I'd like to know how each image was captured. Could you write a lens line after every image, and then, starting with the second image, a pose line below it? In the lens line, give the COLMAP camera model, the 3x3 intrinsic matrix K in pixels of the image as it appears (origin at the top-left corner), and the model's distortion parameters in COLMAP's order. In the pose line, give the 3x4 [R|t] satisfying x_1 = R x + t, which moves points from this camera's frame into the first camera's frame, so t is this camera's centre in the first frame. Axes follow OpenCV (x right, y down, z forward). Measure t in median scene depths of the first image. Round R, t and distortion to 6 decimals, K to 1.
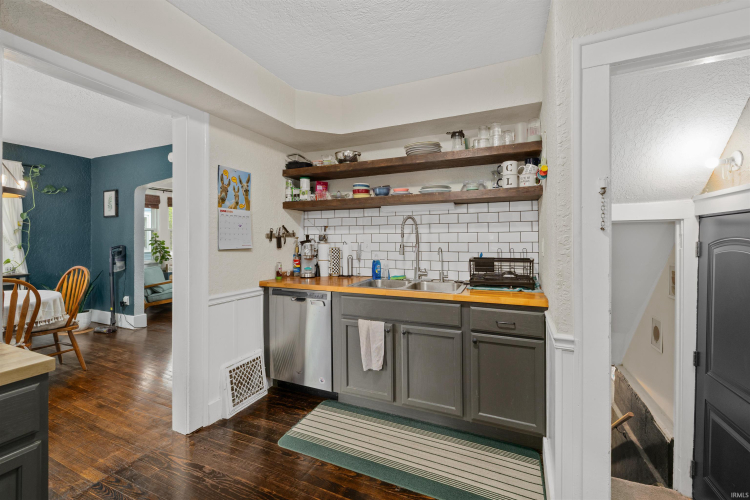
lens RADIAL K [[316.4, 0, 371.8], [0, 316.4, 238.6], [0, 0, 1]] dist [-0.000050, -0.001193]
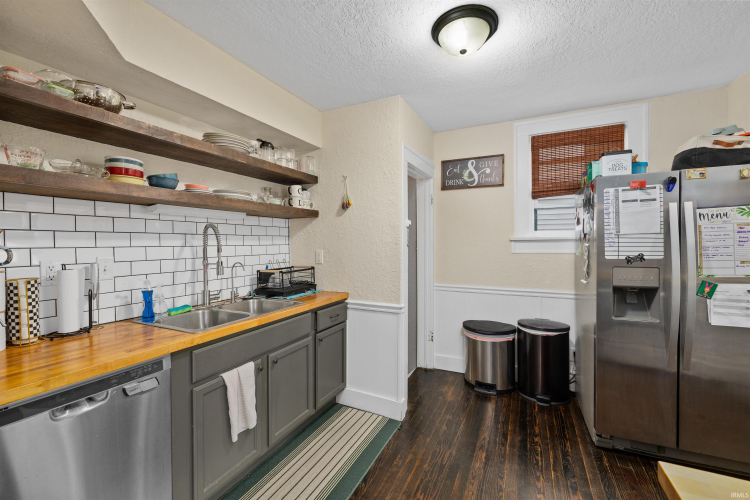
lens RADIAL K [[316.4, 0, 370.4], [0, 316.4, 247.0], [0, 0, 1]] dist [-0.000050, -0.001193]
pose [[0.035458, -0.004122, 0.999363, -0.636155], [0.013928, 0.999896, 0.003630, -0.012457], [-0.999274, 0.013790, 0.035512, 0.593677]]
